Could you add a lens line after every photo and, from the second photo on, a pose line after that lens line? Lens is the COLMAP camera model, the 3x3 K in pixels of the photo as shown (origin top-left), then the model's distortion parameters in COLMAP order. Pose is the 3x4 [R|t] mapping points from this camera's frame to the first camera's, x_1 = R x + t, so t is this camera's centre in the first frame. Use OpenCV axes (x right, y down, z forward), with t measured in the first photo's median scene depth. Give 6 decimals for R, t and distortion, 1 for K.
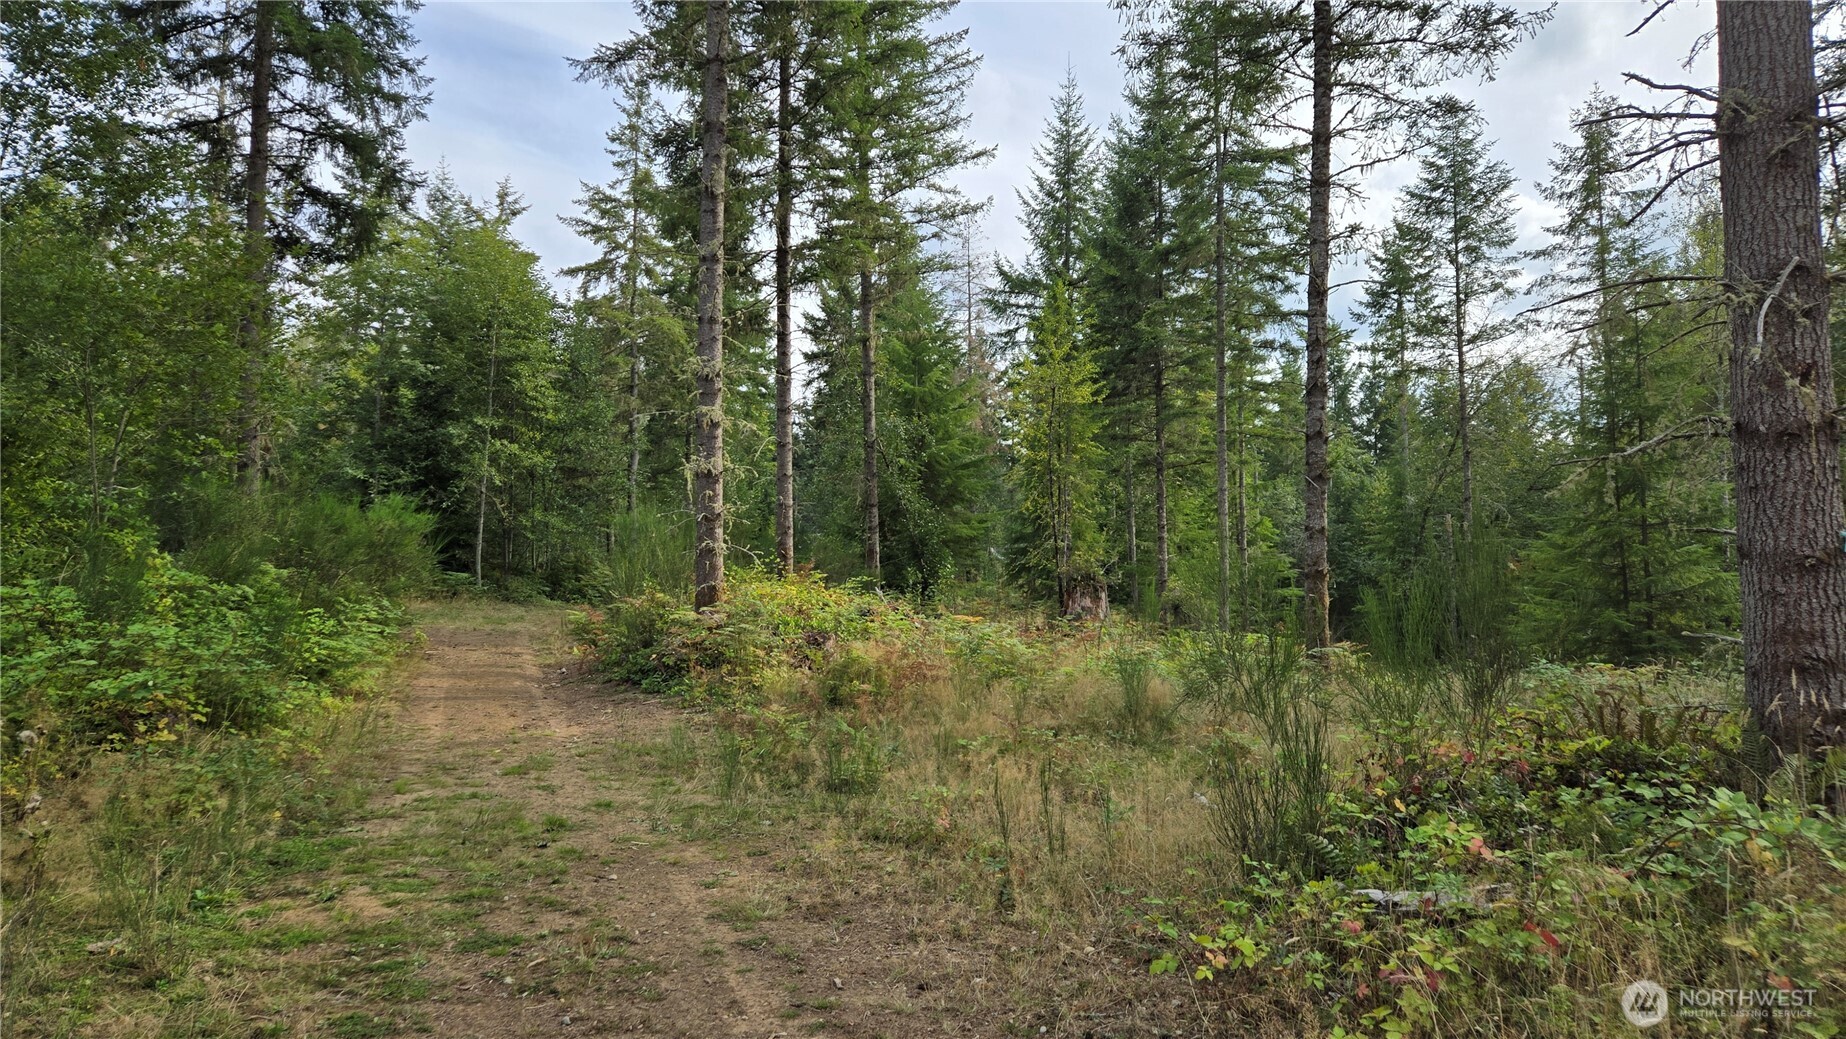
lens RADIAL K [[1212.4, 0, 919.0], [0, 1212.4, 509.8], [0, 0, 1]] dist [0.073072, -0.064823]
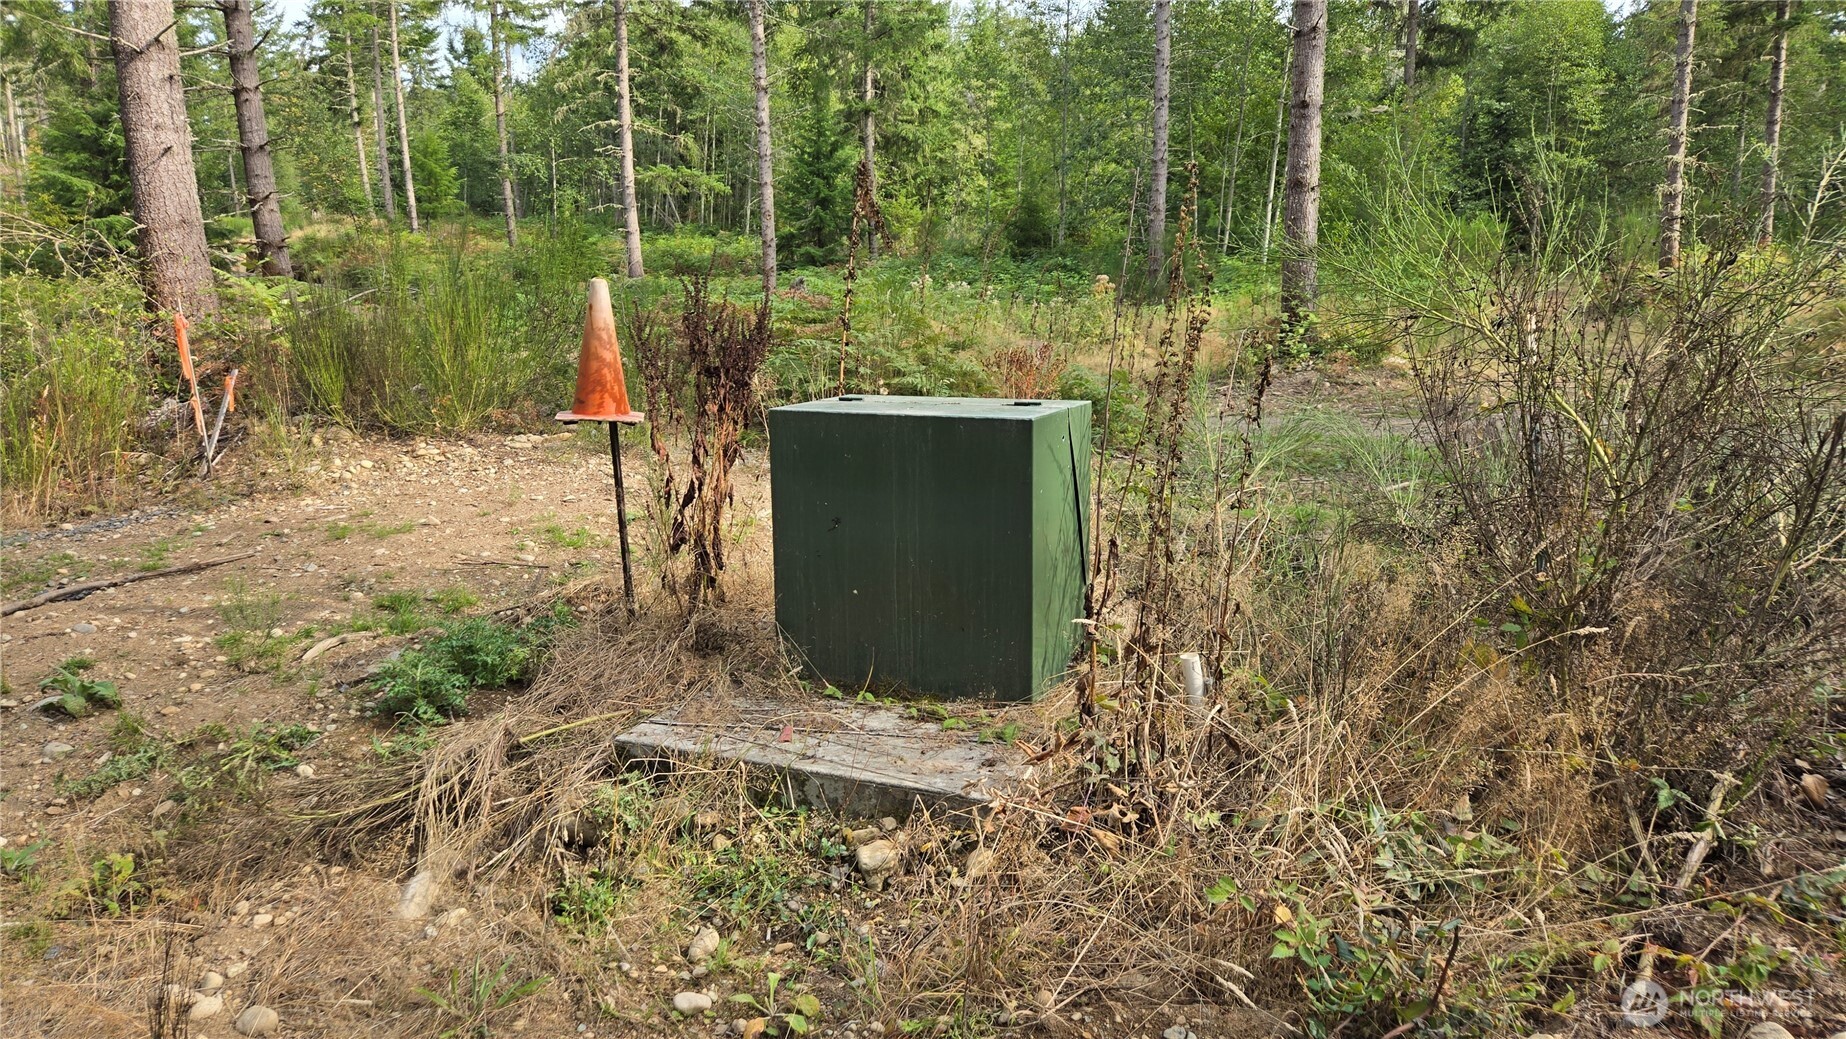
lens RADIAL K [[1212.4, 0, 919.0], [0, 1212.4, 509.8], [0, 0, 1]] dist [0.073072, -0.064823]
pose [[0.698780, 0.106118, -0.707421, 0.286718], [0.081612, 0.970651, 0.226219, -0.058583], [0.710666, -0.215812, 0.669612, -0.816457]]
